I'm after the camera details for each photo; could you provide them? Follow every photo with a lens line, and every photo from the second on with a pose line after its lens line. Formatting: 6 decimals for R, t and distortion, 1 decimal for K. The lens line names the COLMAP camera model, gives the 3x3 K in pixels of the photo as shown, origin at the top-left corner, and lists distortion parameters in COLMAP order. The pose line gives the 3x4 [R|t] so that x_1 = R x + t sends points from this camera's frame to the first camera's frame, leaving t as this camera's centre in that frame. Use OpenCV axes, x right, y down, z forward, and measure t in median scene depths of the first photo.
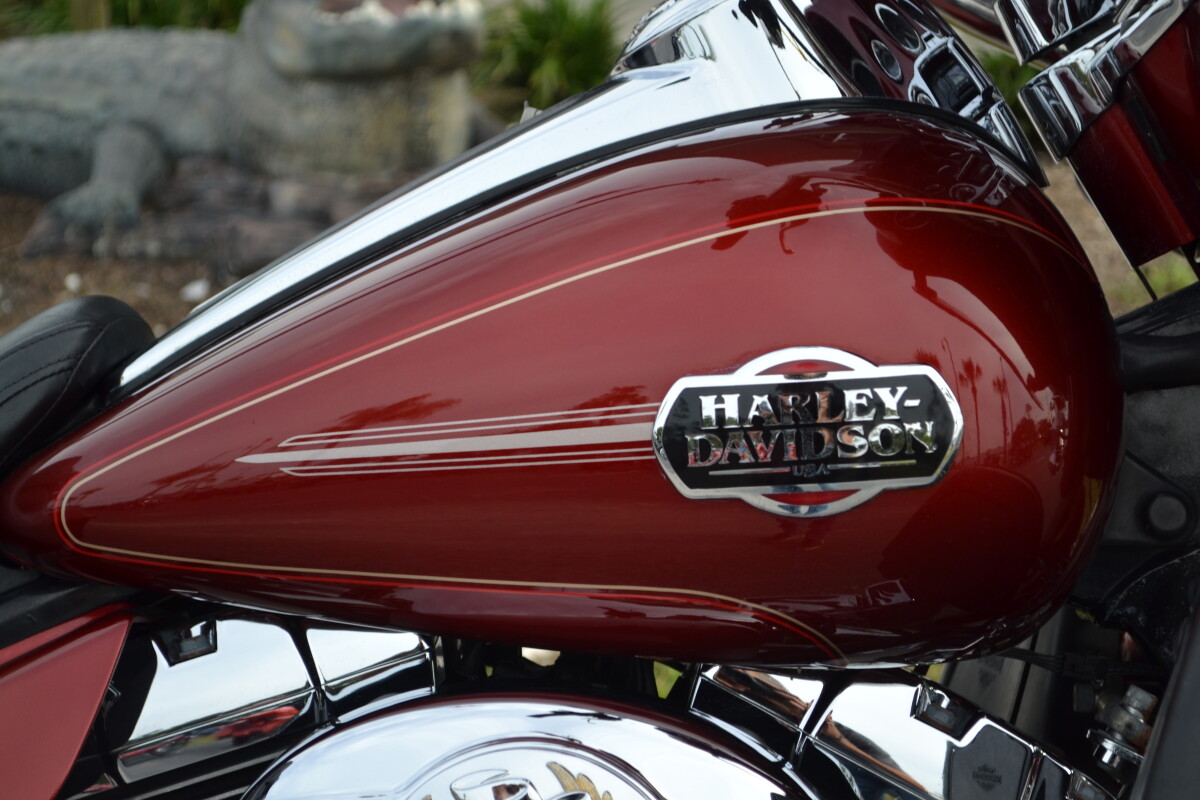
lens RADIAL K [[2715.1, 0, 592.2], [0, 2715.1, 399.5], [0, 0, 1]] dist [-0.019074, 0.000000]
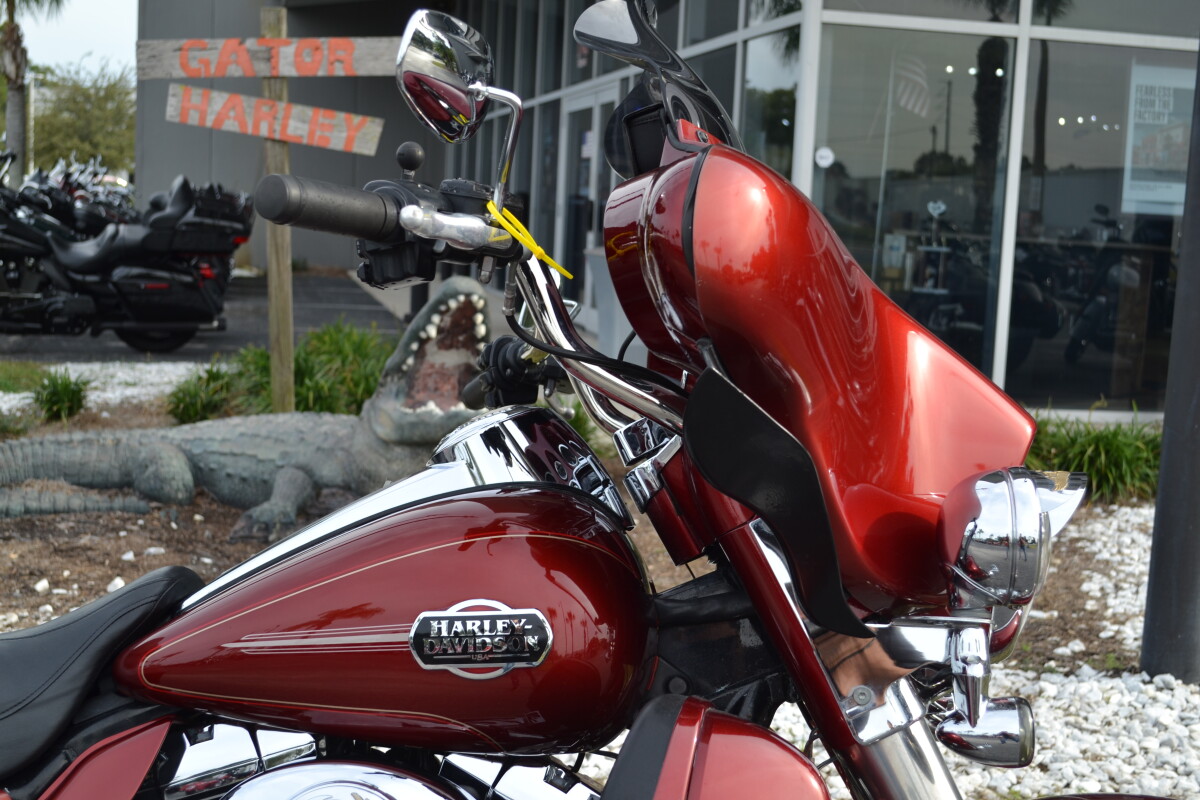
lens RADIAL K [[1681.7, 0, 599.3], [0, 1681.7, 400.0], [0, 0, 1]] dist [-0.036356, 0.000000]
pose [[0.999551, 0.027617, -0.011610, 0.164066], [-0.028981, 0.989553, -0.141229, 0.008590], [0.007588, 0.141502, 0.989909, -0.303008]]
